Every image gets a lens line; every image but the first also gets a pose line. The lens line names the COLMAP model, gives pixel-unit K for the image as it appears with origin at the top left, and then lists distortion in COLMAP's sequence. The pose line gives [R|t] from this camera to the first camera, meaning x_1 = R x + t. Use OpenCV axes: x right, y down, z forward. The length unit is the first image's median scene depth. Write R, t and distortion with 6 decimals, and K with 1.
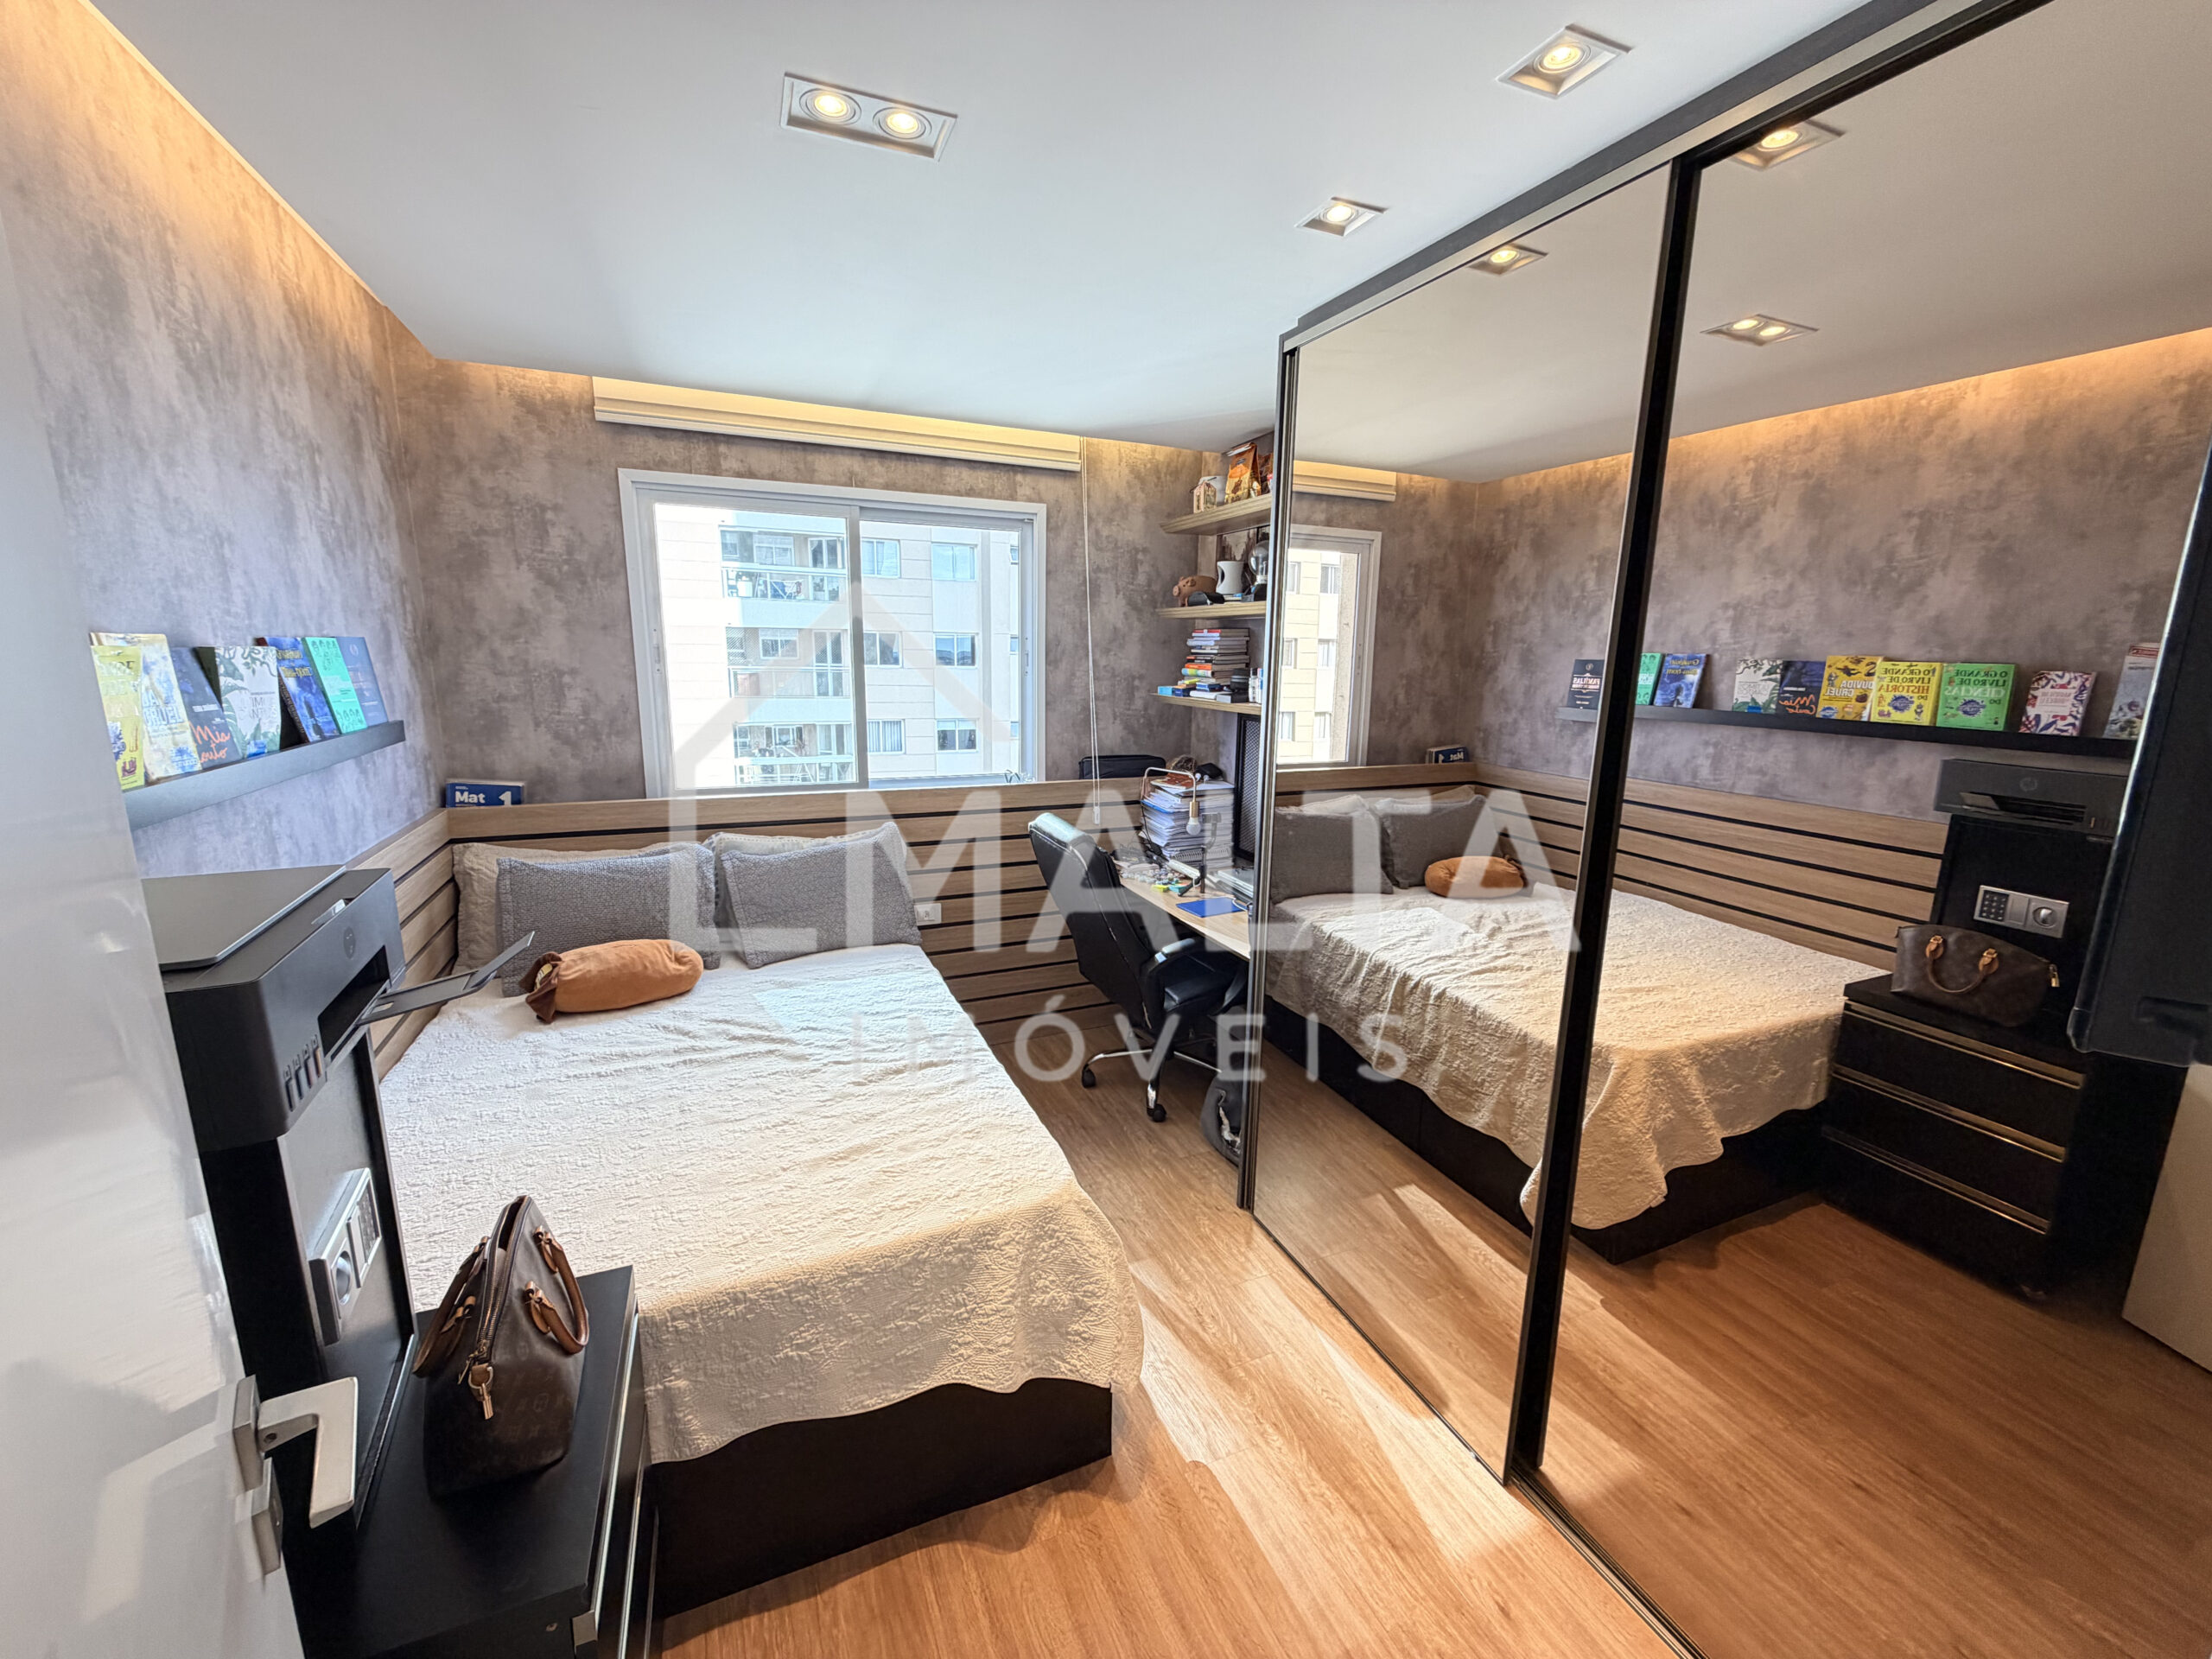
lens RADIAL K [[889.4, 0, 1106.0], [0, 889.4, 829.5], [0, 0, 1]] dist [-0.000995, -0.000240]
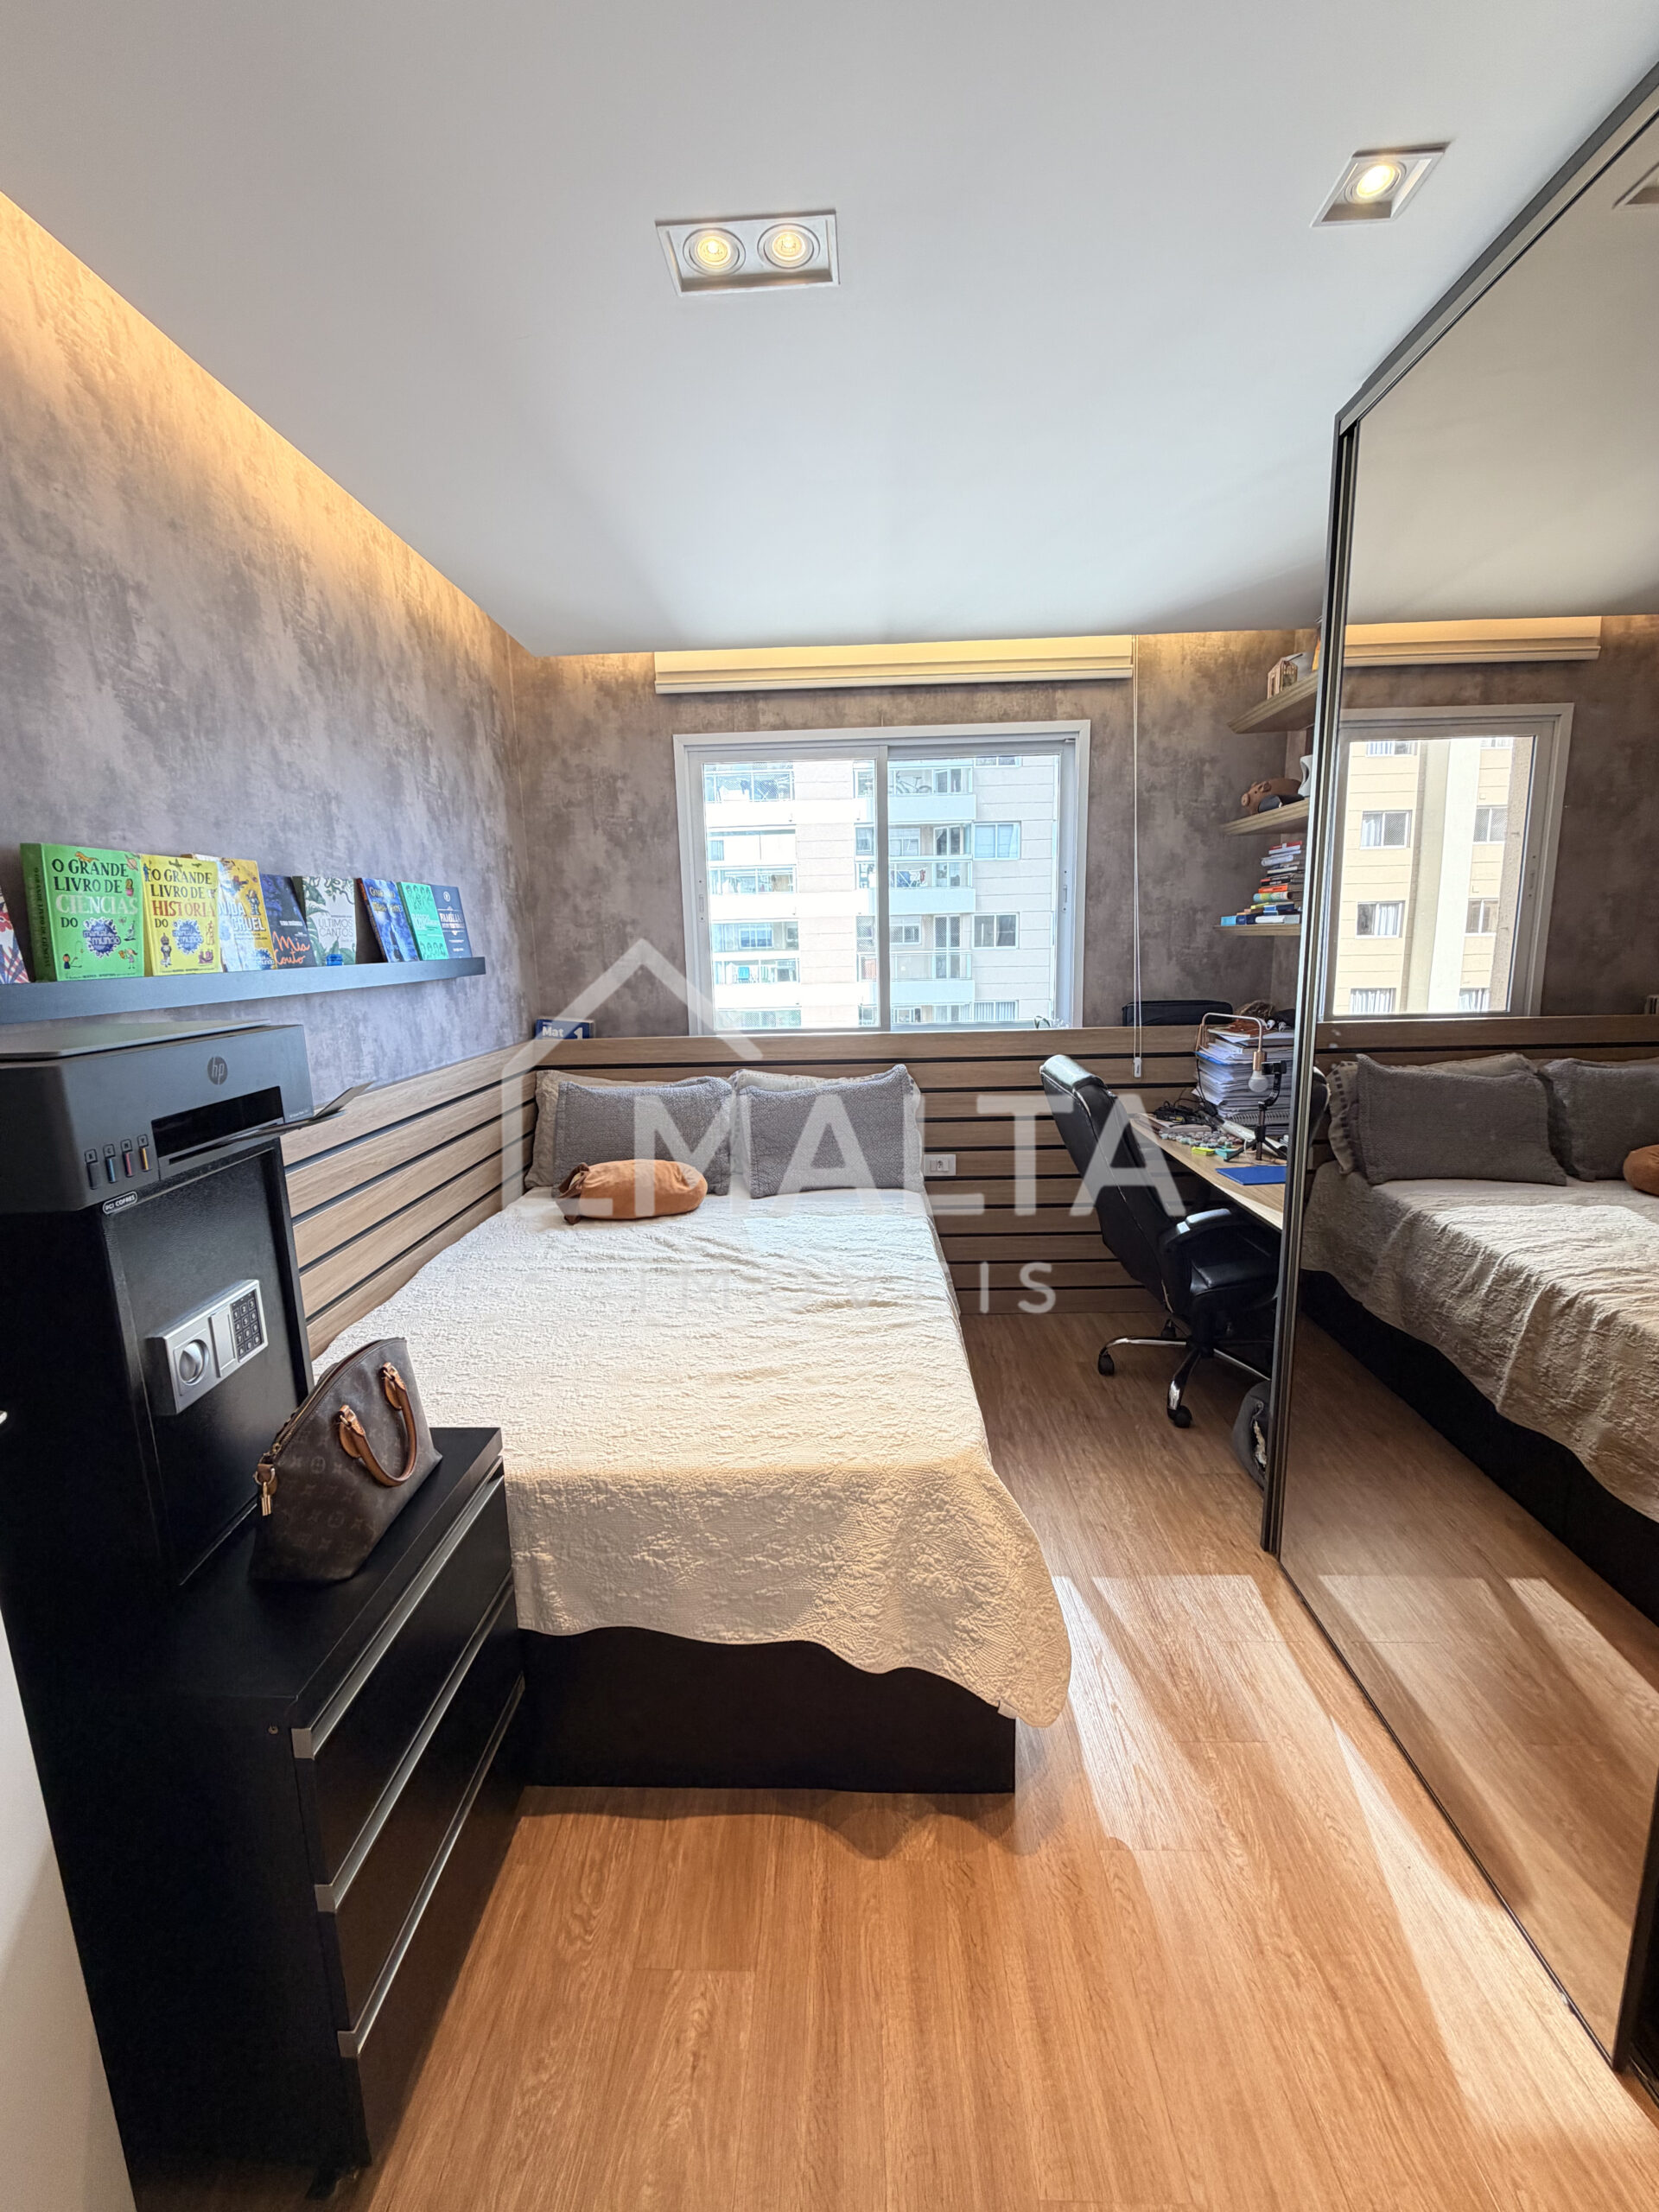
lens RADIAL K [[889.3, 0, 823.6], [0, 889.3, 1099.6], [0, 0, 1]] dist [0.000093, -0.000203]
pose [[0.901514, 0.037428, -0.431128, 0.131443], [-0.044918, 0.998965, -0.007200, 0.052469], [0.430413, 0.025856, 0.902262, 0.115918]]
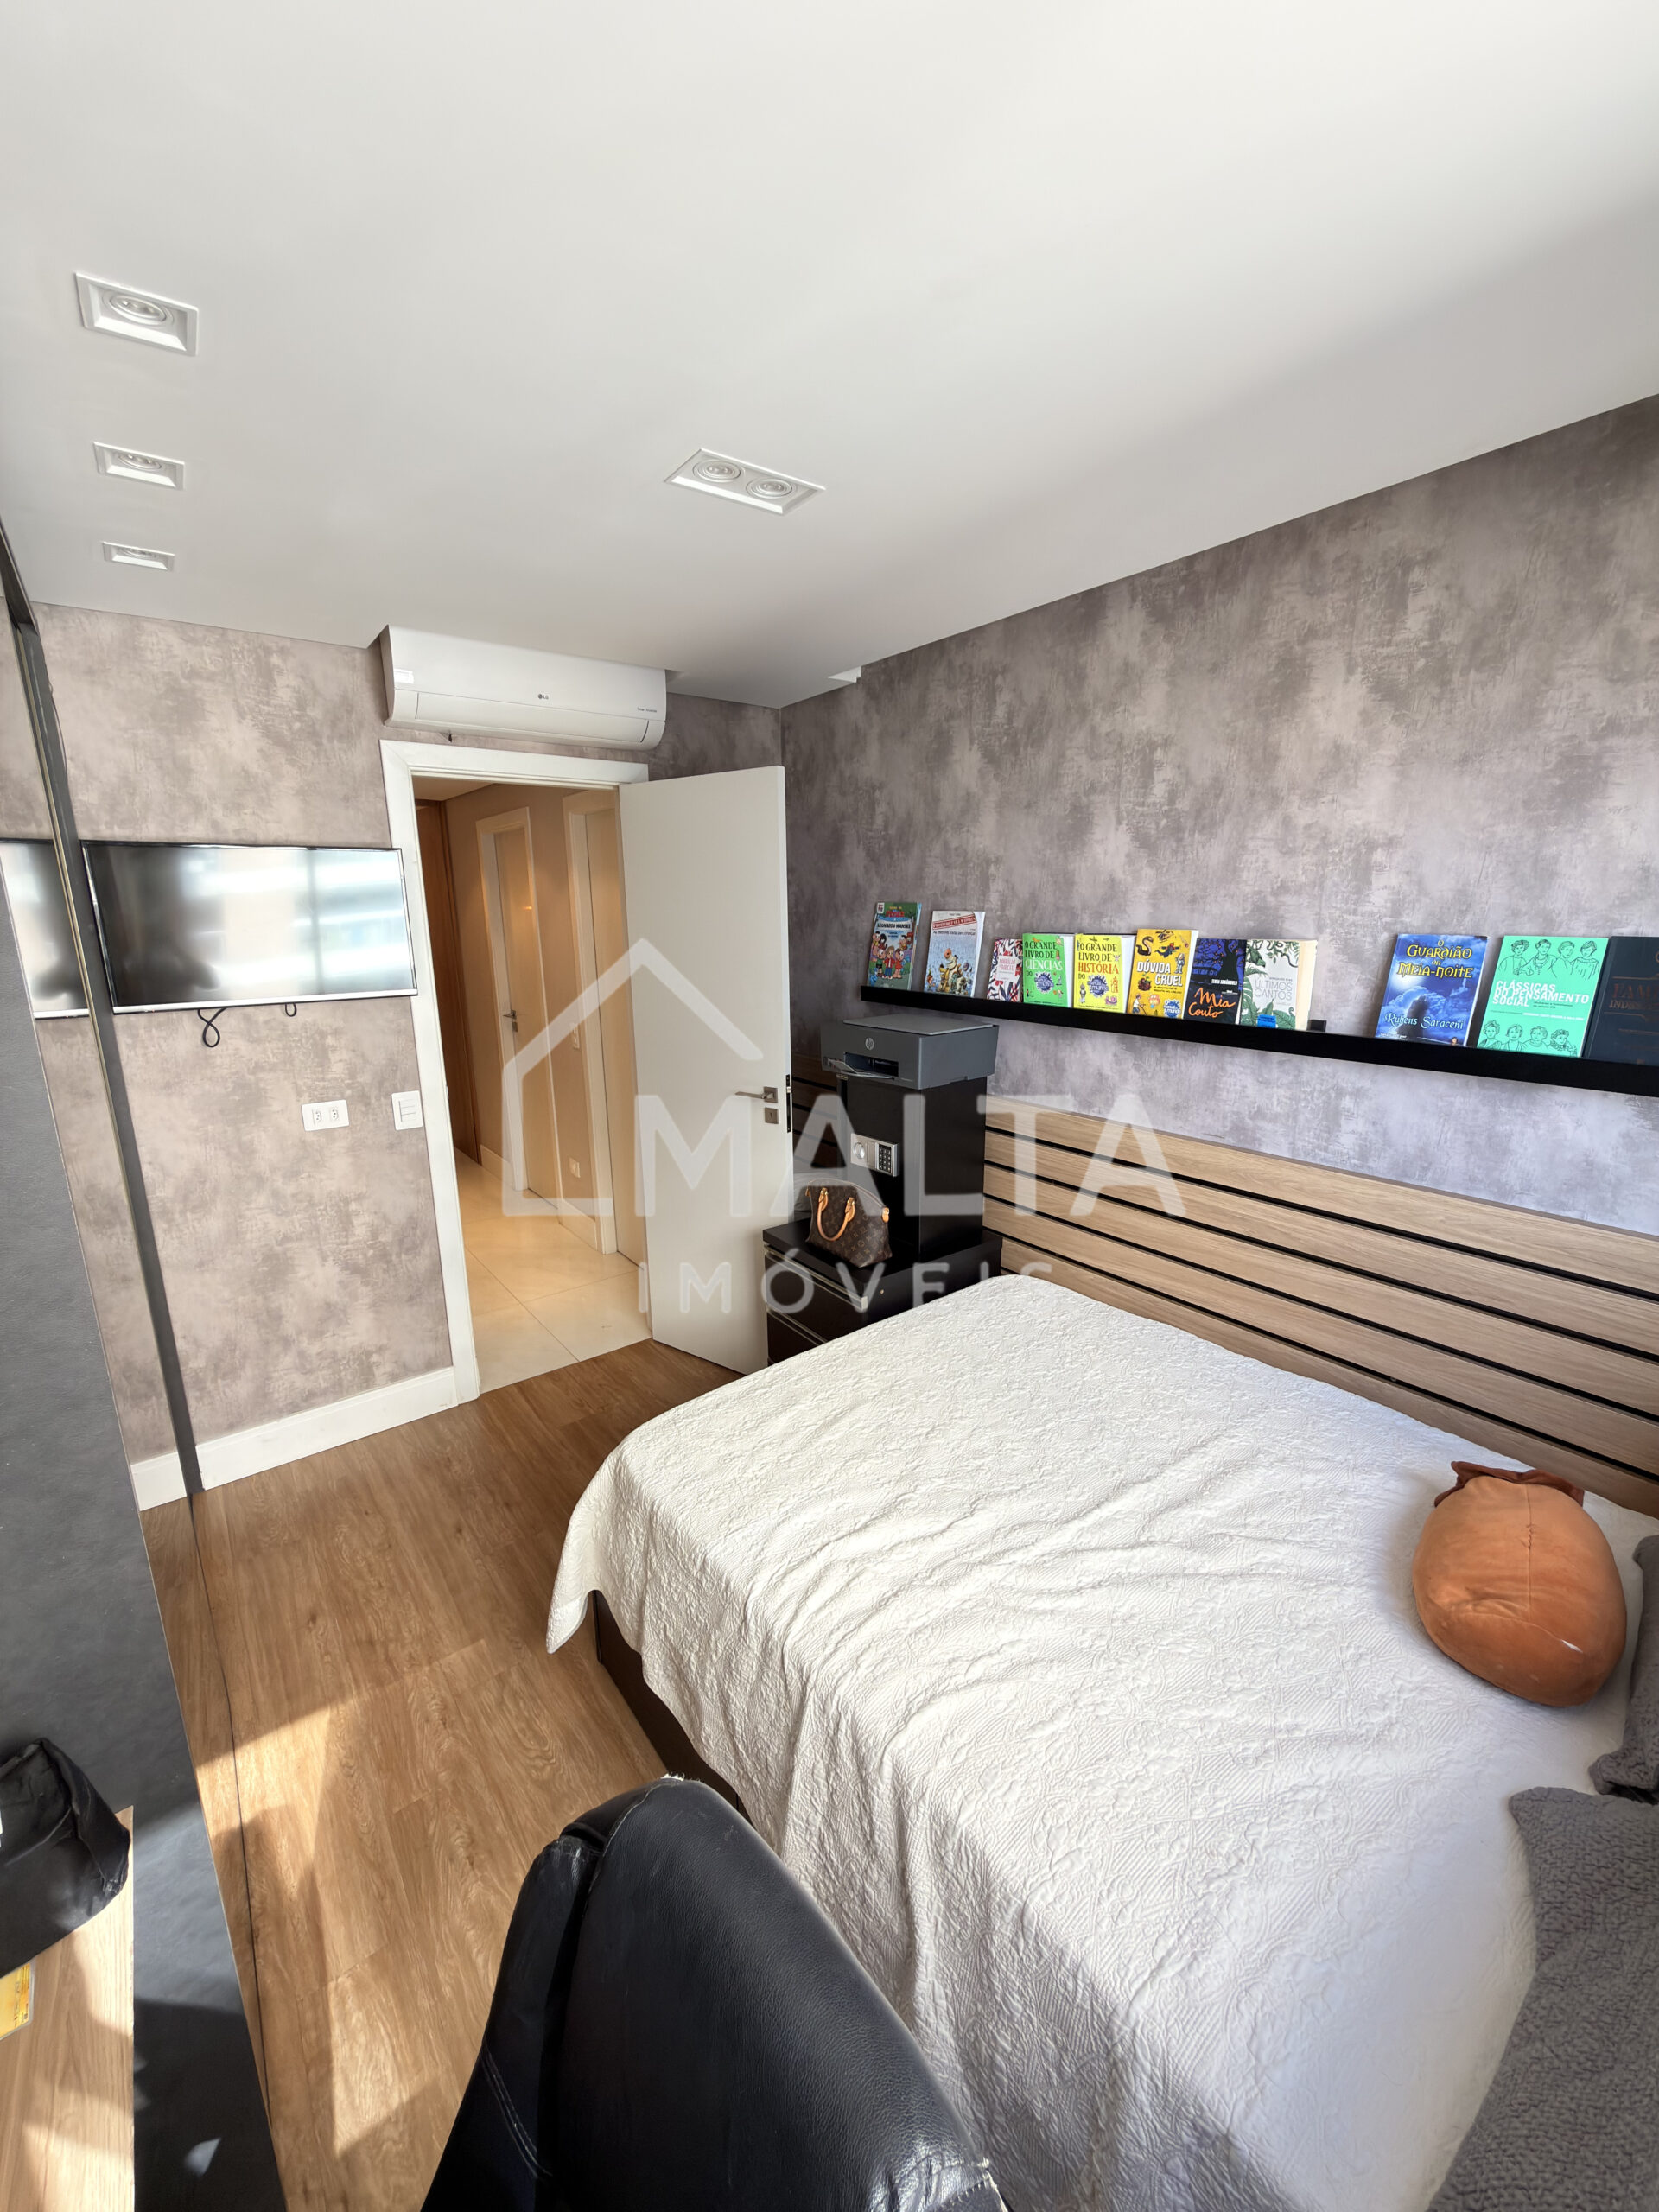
lens RADIAL K [[883.2, 0, 826.7], [0, 883.2, 1101.1], [0, 0, 1]] dist [0.000767, 0.000275]
pose [[-0.970175, 0.048960, -0.237408, -0.034021], [-0.051014, 0.916219, 0.397417, -0.293196], [0.236975, 0.397676, -0.886395, 1.299871]]
